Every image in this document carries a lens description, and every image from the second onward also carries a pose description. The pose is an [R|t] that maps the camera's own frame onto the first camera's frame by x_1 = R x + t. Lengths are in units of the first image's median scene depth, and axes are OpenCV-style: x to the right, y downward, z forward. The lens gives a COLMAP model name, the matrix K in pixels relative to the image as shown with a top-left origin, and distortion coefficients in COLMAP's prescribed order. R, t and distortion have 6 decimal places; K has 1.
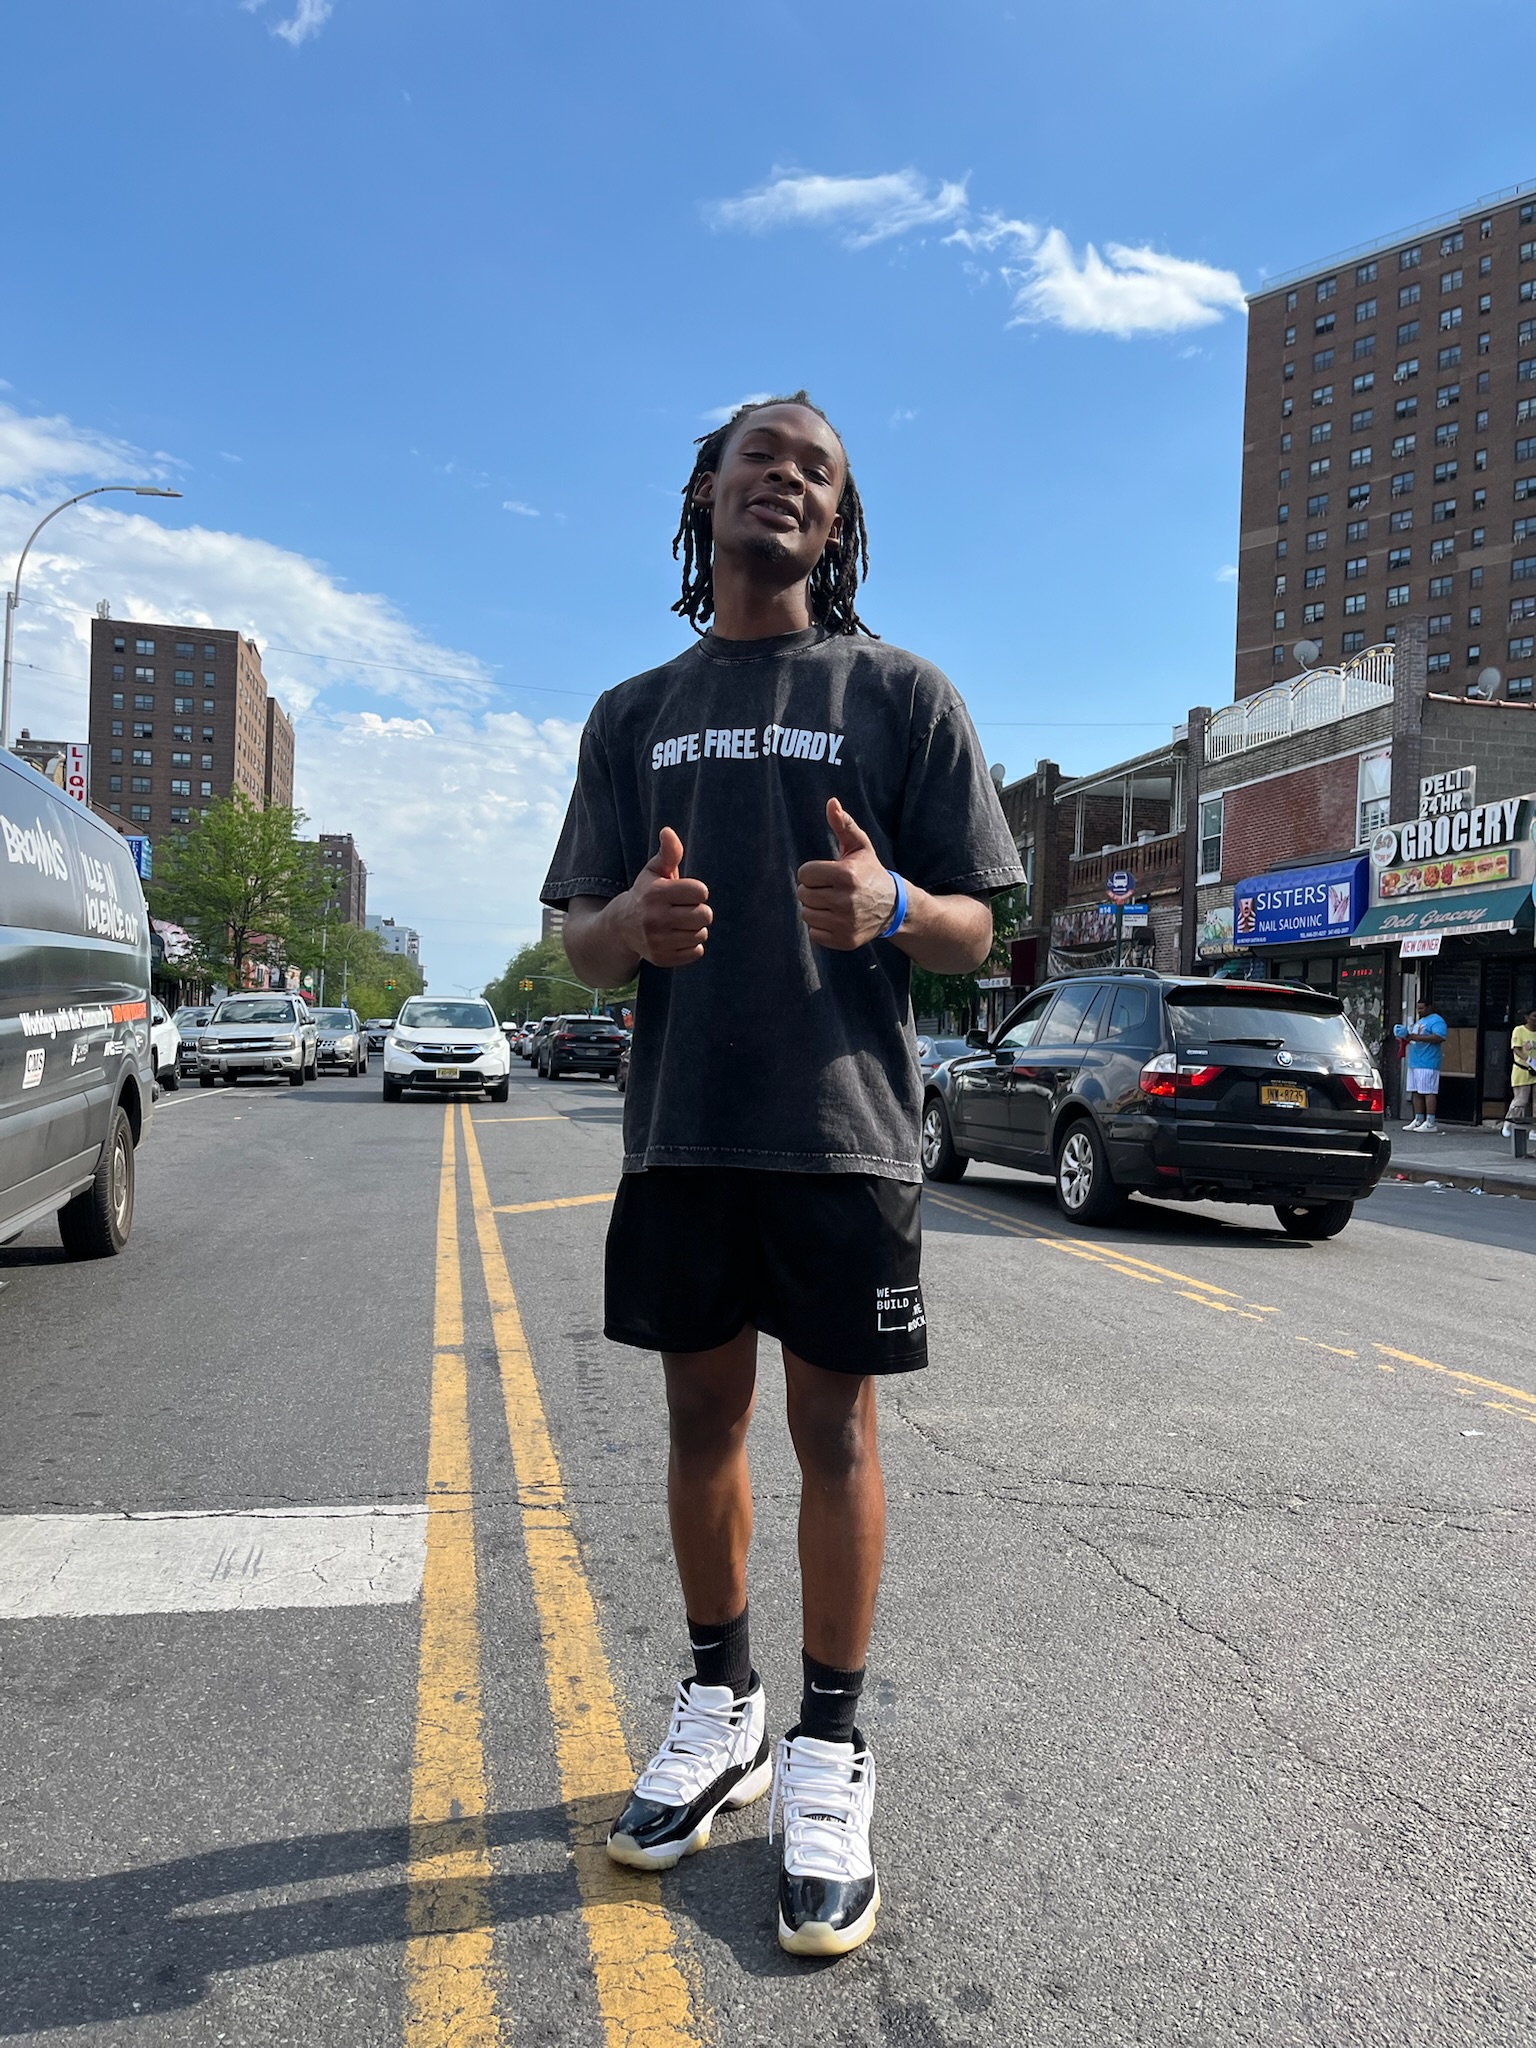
lens RADIAL K [[1515.7, 0, 768.0], [0, 1515.7, 1024.0], [0, 0, 1]] dist [0.066460, -0.064979]
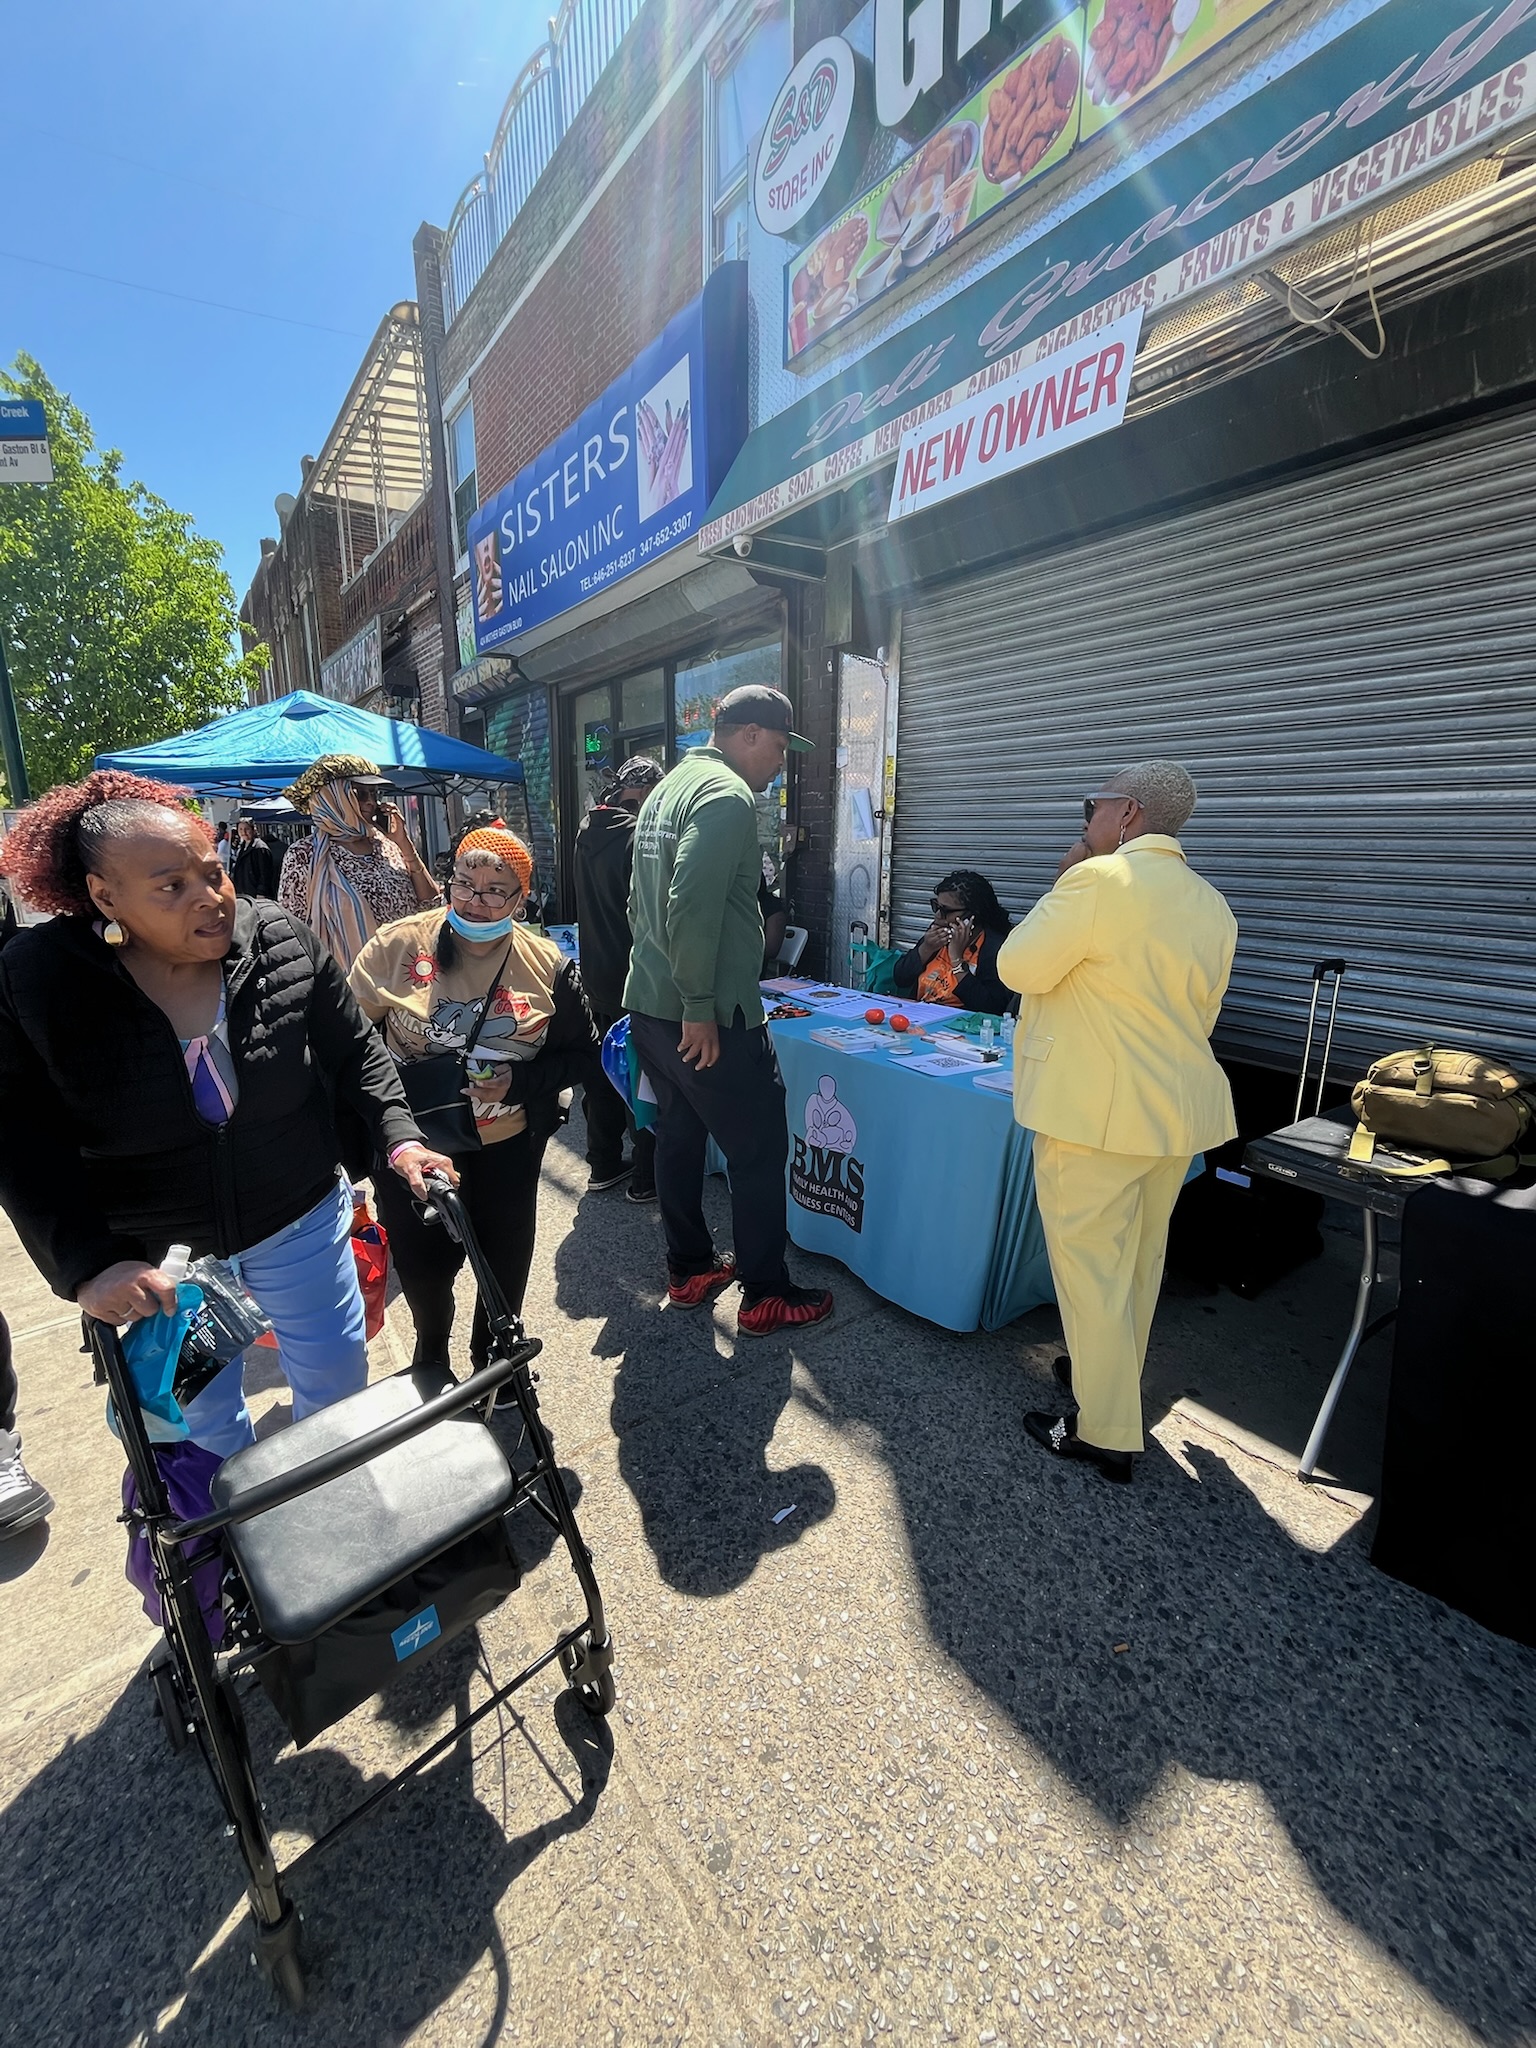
lens RADIAL K [[831.1, 0, 768.0], [0, 831.1, 1024.0], [0, 0, 1]] dist [-0.000934, -0.000058]
pose [[0.901646, -0.125586, 0.413839, 0.213220], [0.023861, 0.969897, 0.242345, 0.001341], [-0.431816, -0.208635, 0.877500, 0.565532]]
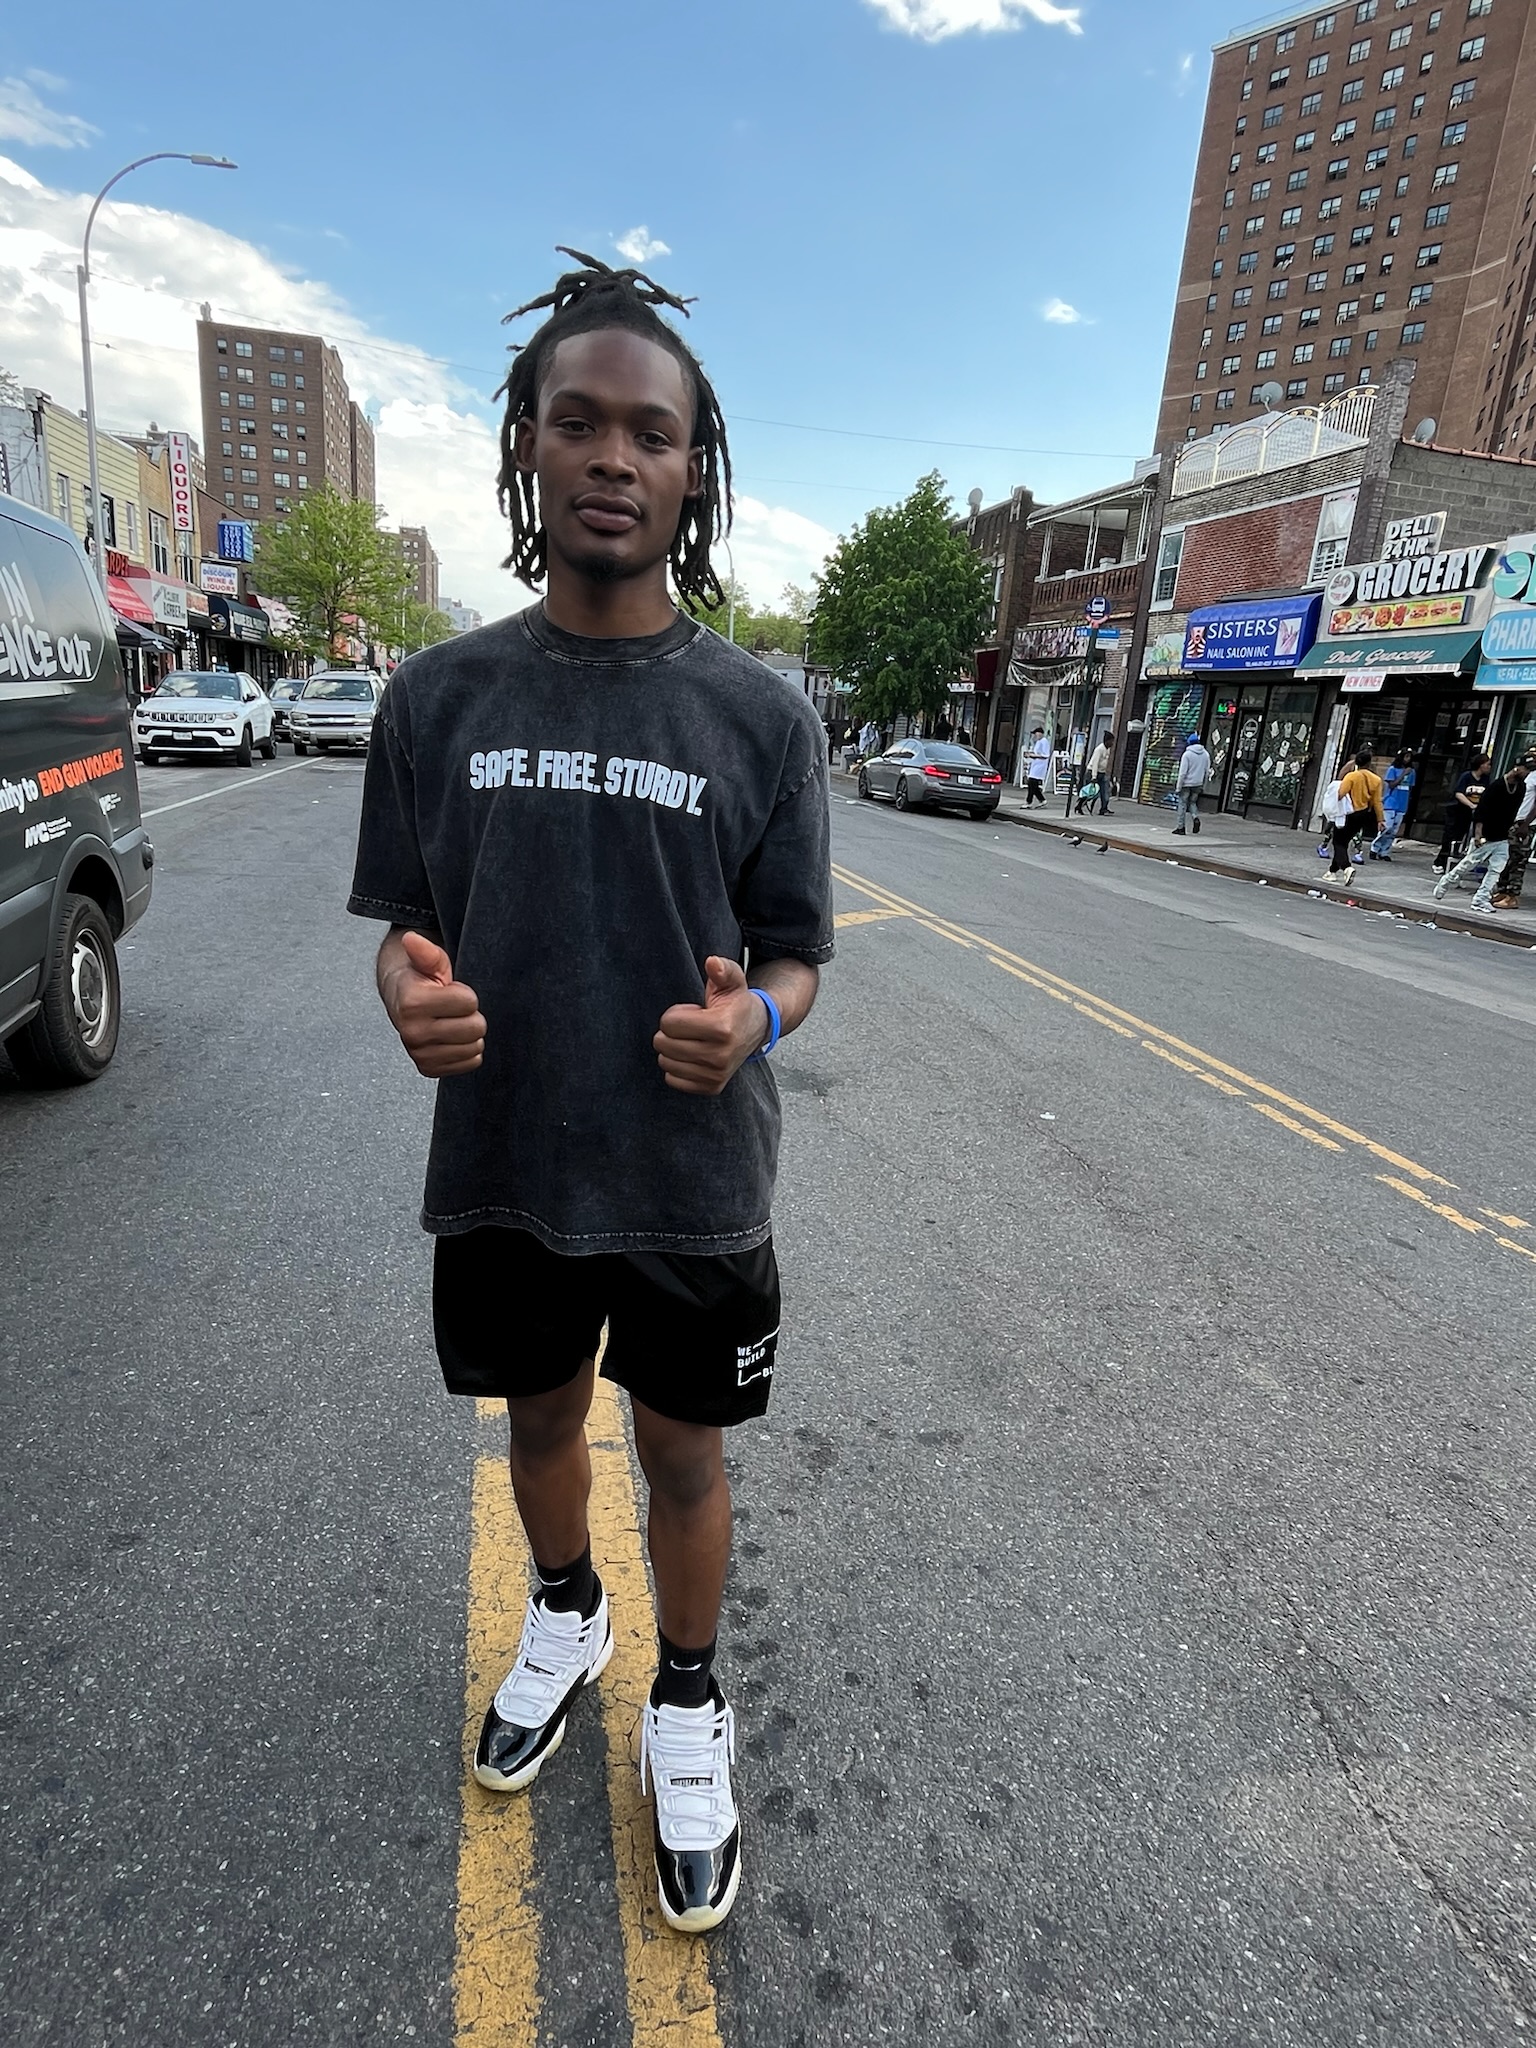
lens RADIAL K [[1119.1, 0, 768.0], [0, 1119.1, 1024.0], [0, 0, 1]] dist [0.002809, 0.000268]
pose [[0.999011, 0.036964, 0.024695, -0.016764], [-0.042364, 0.959950, 0.276951, -0.011839], [-0.013468, -0.277724, 0.960567, 0.086736]]
